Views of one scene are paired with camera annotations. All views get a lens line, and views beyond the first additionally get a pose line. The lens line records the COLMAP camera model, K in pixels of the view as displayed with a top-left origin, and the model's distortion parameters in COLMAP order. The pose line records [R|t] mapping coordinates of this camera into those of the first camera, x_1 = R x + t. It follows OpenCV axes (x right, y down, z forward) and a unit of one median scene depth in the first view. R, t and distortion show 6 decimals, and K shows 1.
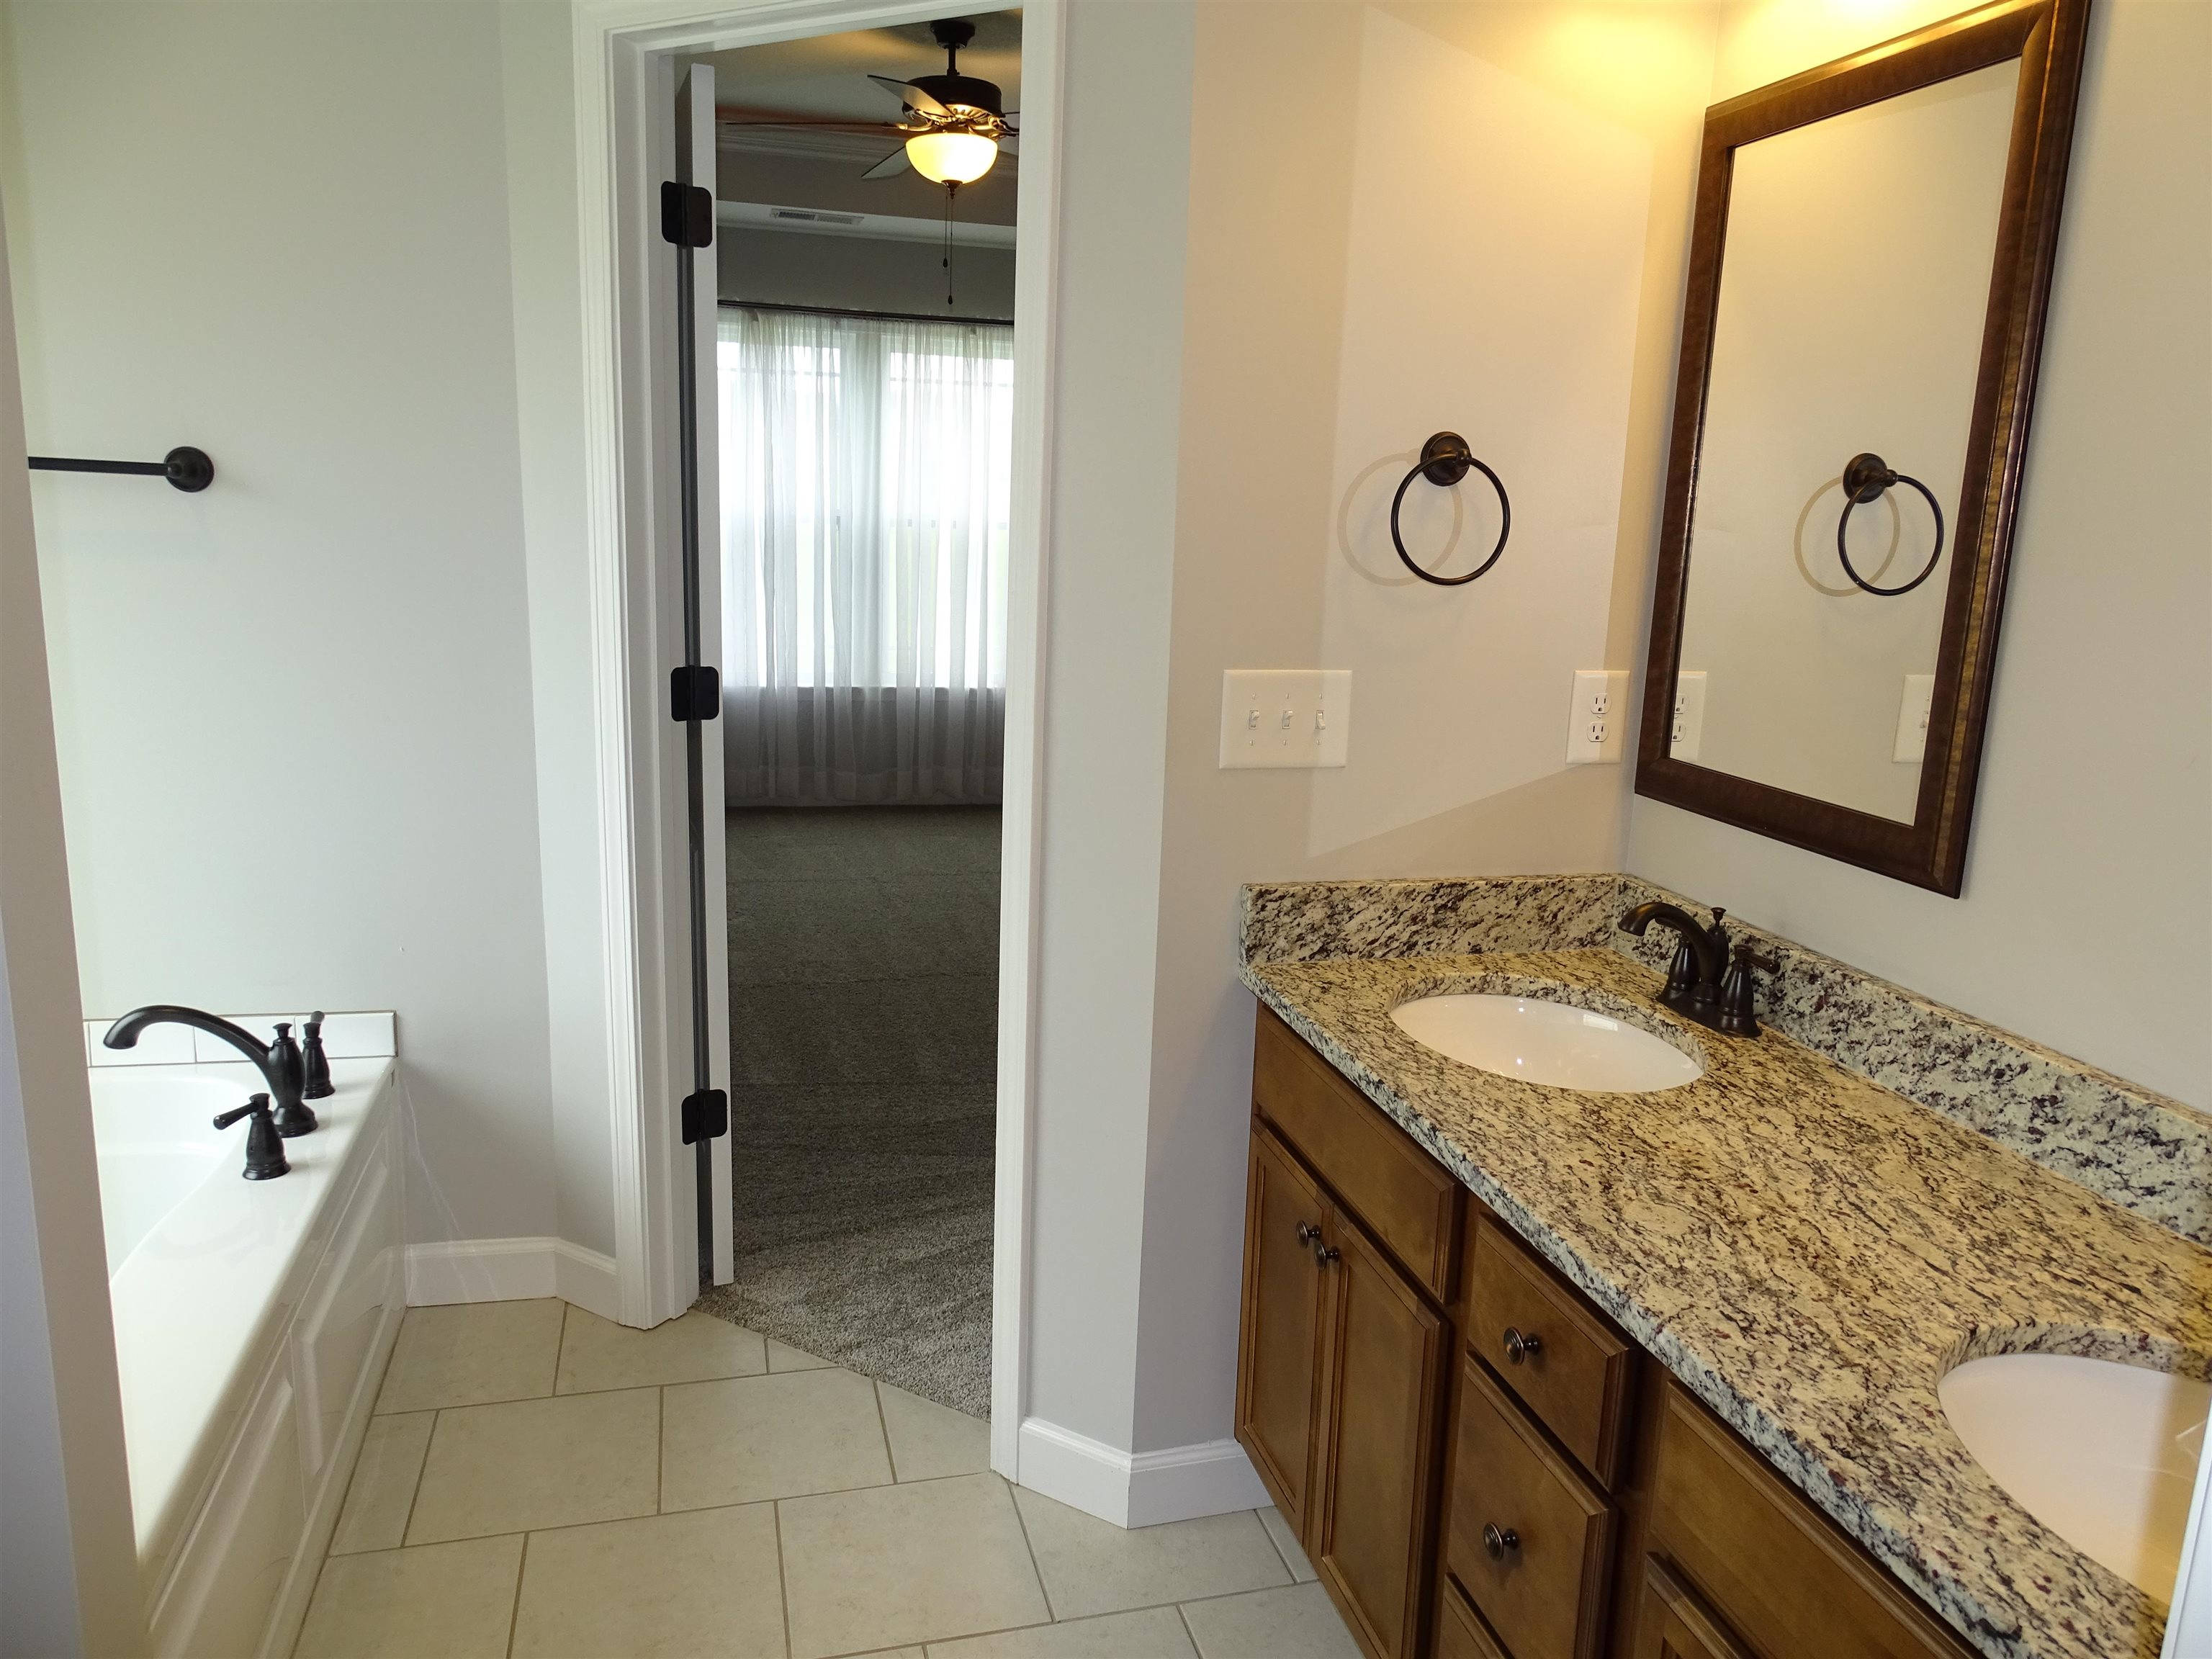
lens RADIAL K [[1550.3, 0, 1111.2], [0, 1550.3, 813.7], [0, 0, 1]] dist [-0.001776, 0.004210]
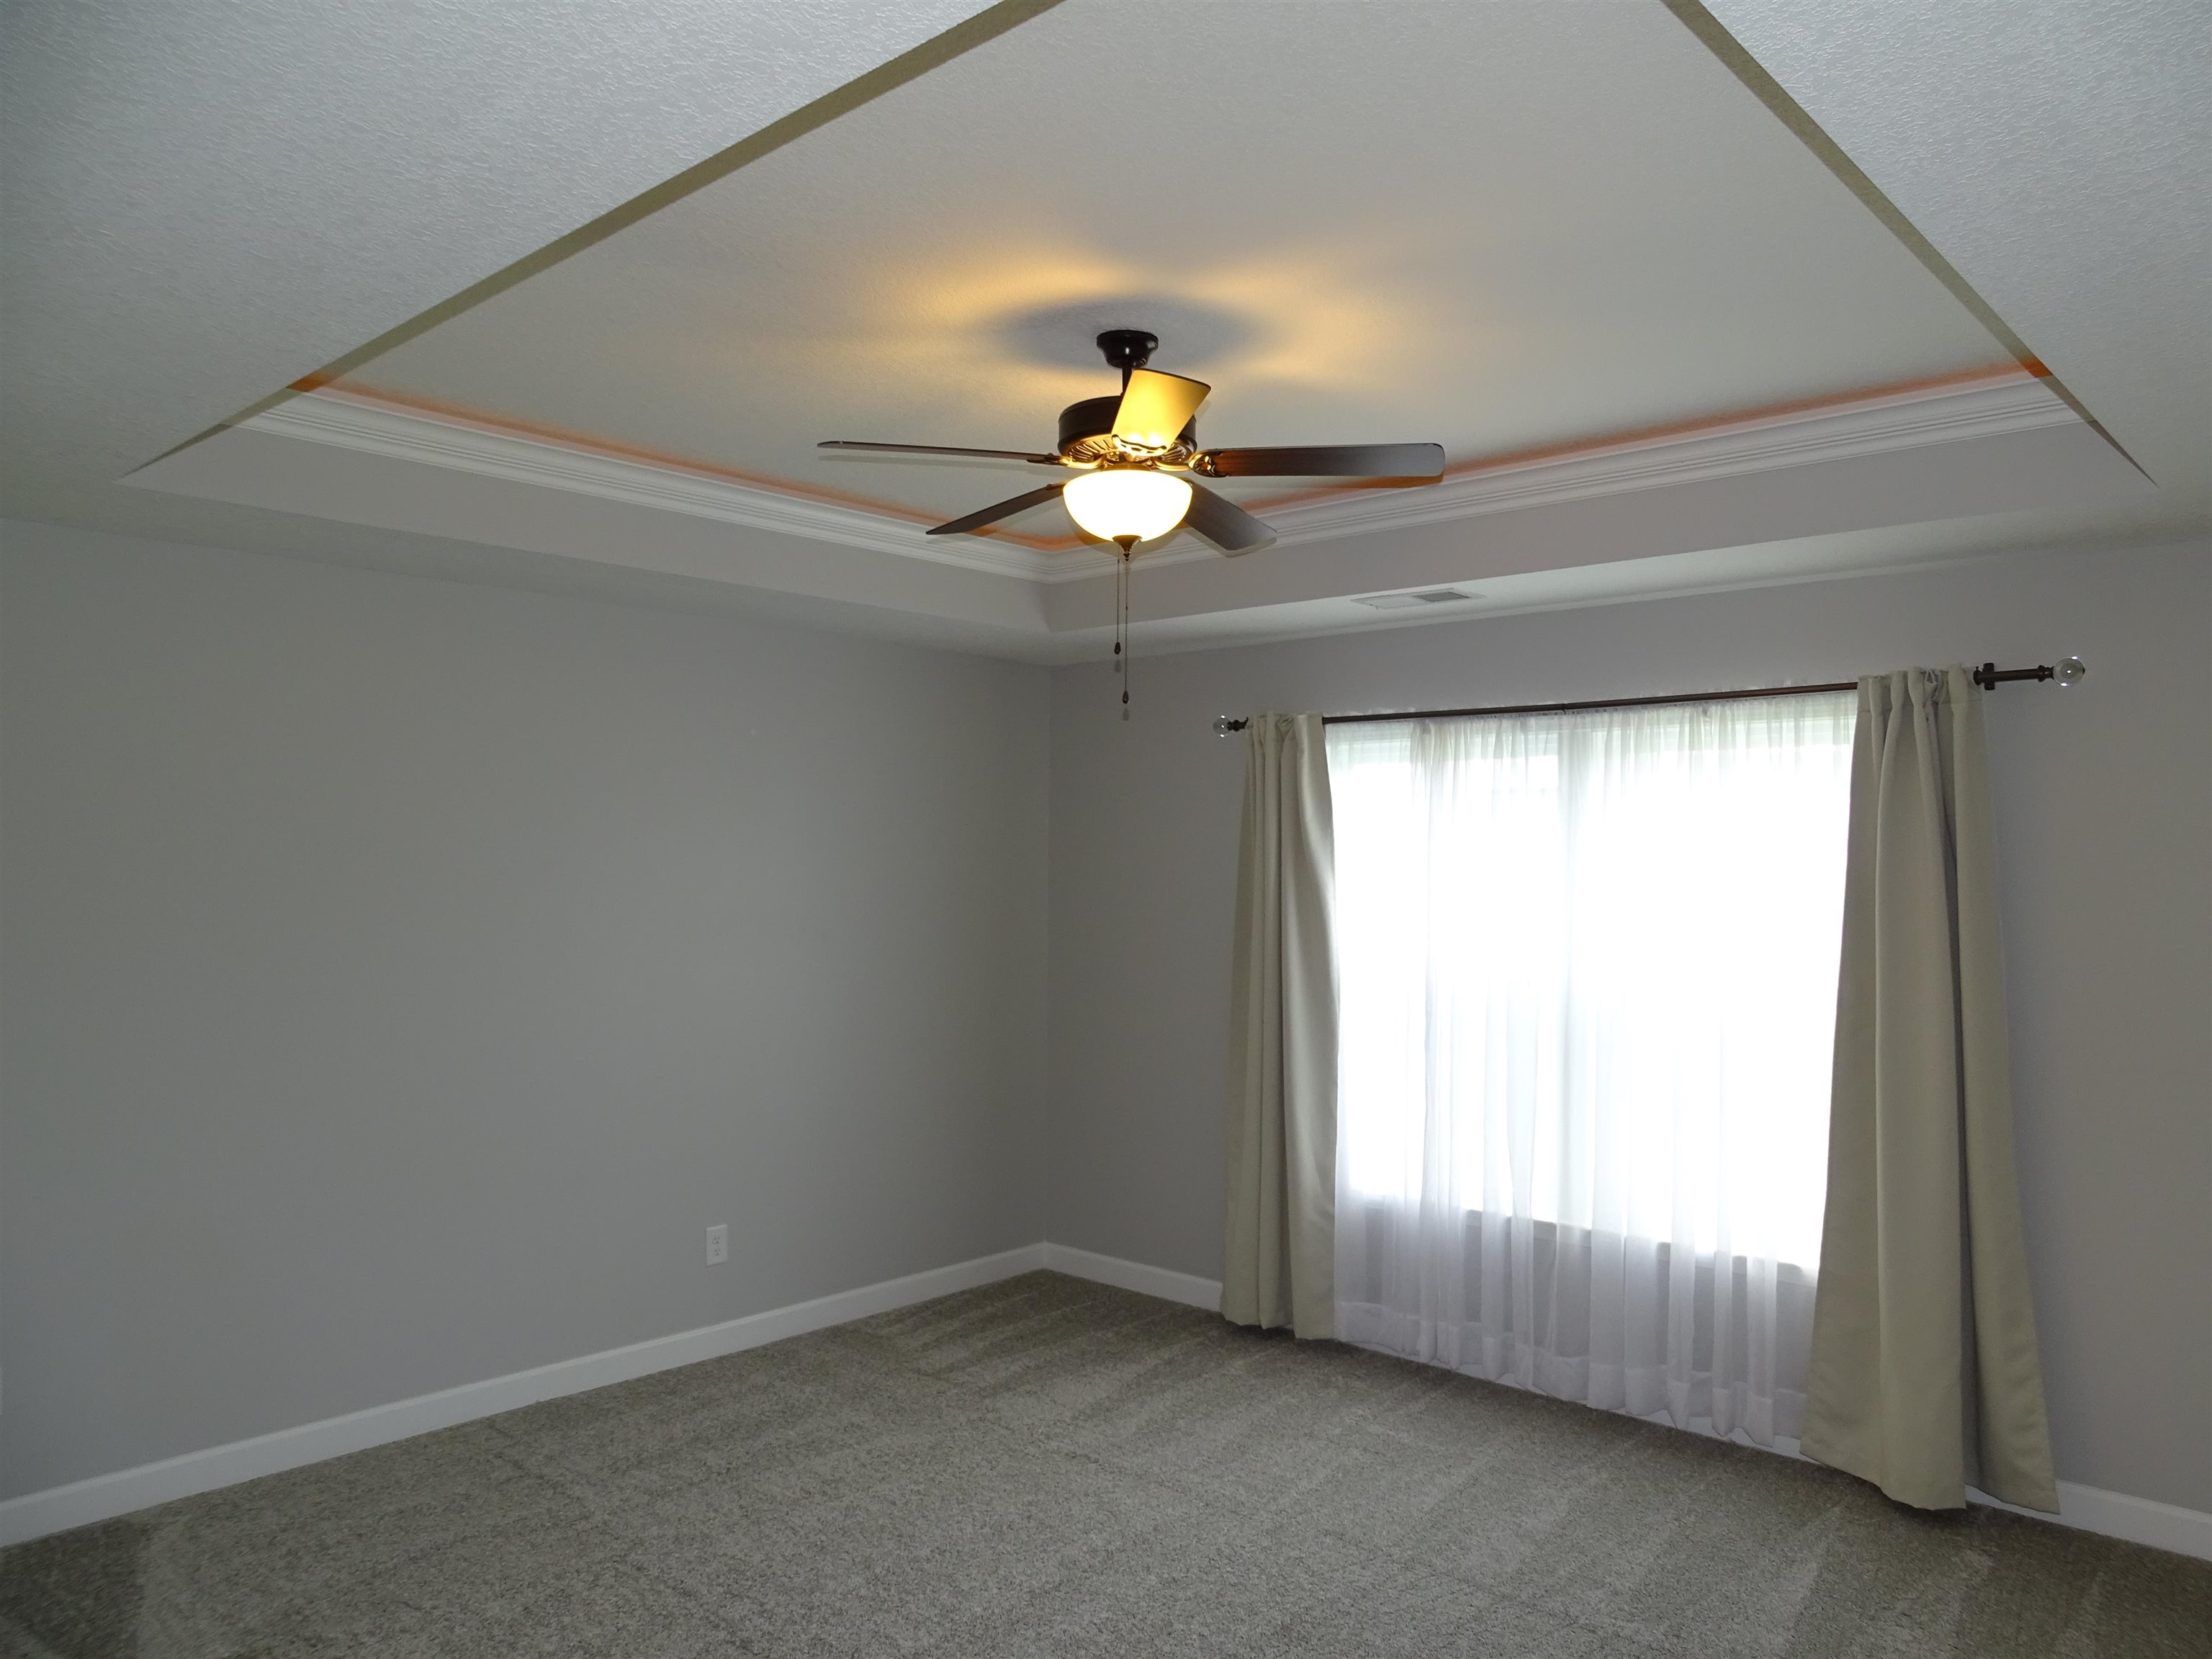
lens RADIAL K [[1554.4, 0, 1107.0], [0, 1554.4, 827.8], [0, 0, 1]] dist [-0.002859, 0.006477]
pose [[0.537816, -0.047834, -0.841704, 1.457346], [-0.164971, 0.973117, -0.160712, -0.495624], [0.826764, 0.225291, 0.515466, 1.989947]]
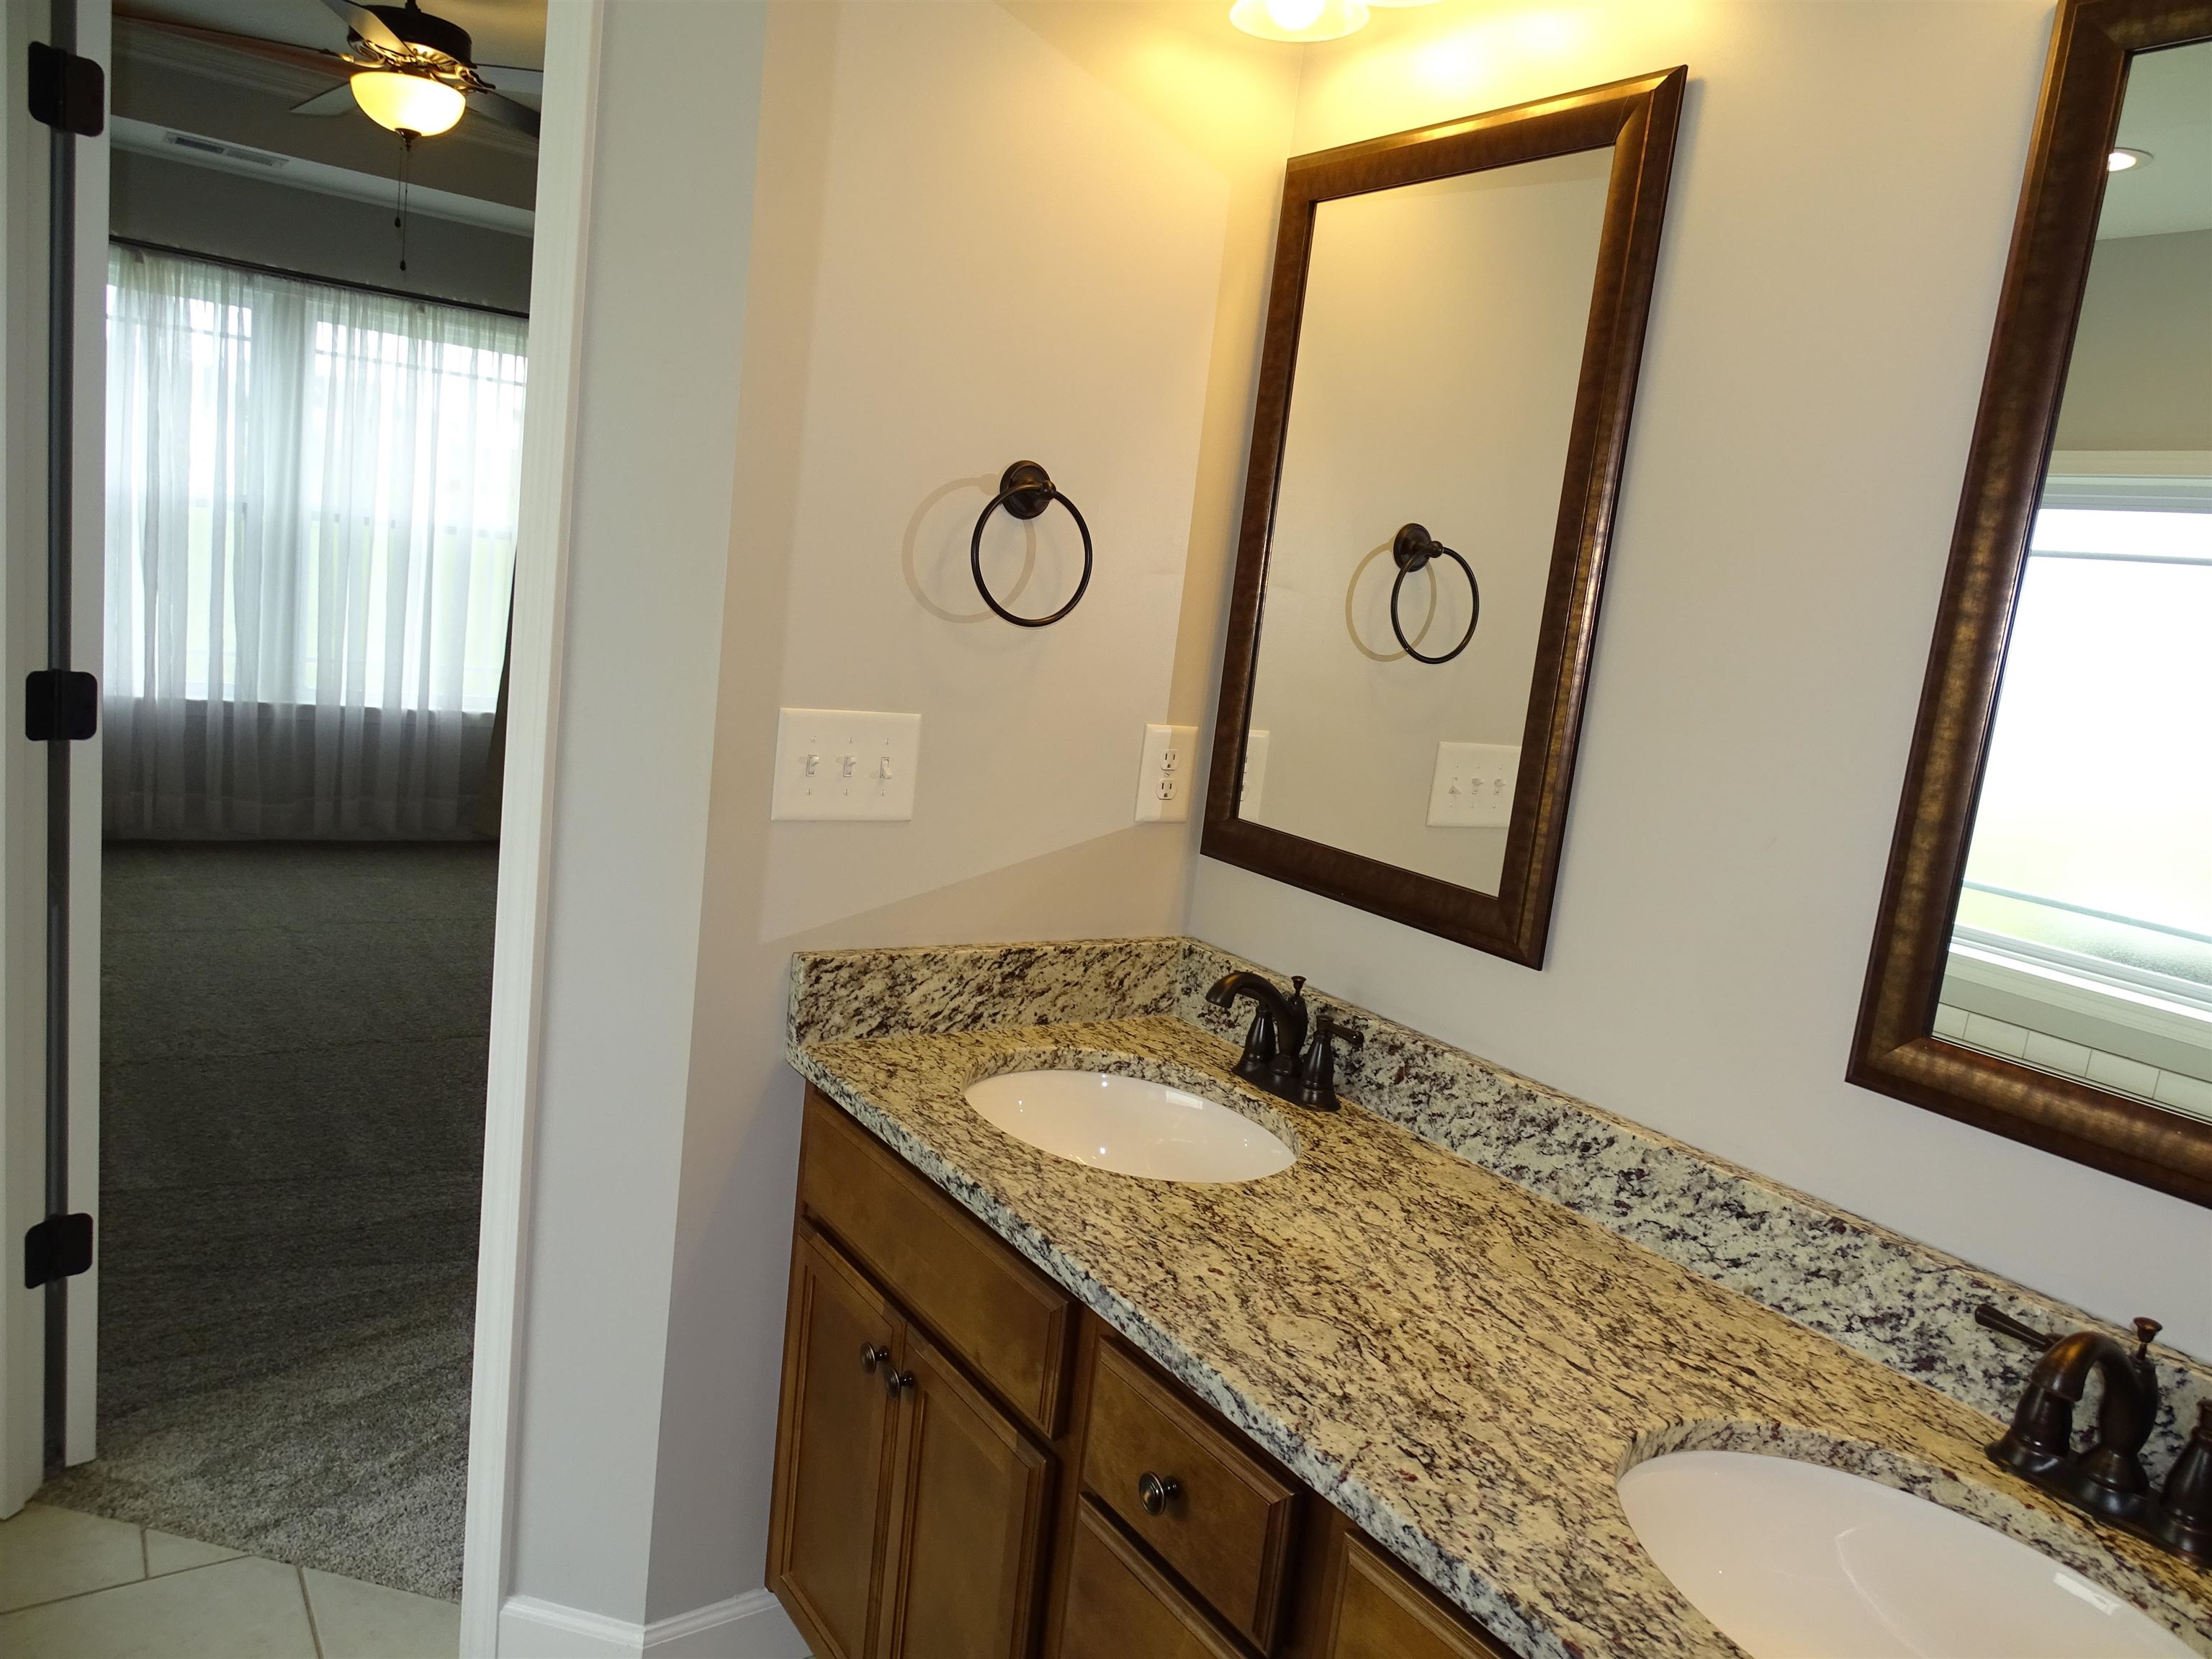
lens RADIAL K [[1554.4, 0, 1107.0], [0, 1554.4, 827.8], [0, 0, 1]] dist [-0.002859, 0.006477]
pose [[0.941561, 0.020800, 0.336200, -0.053183], [-0.015401, 0.999706, -0.018718, -0.013219], [-0.336491, 0.012447, 0.941605, 0.135875]]
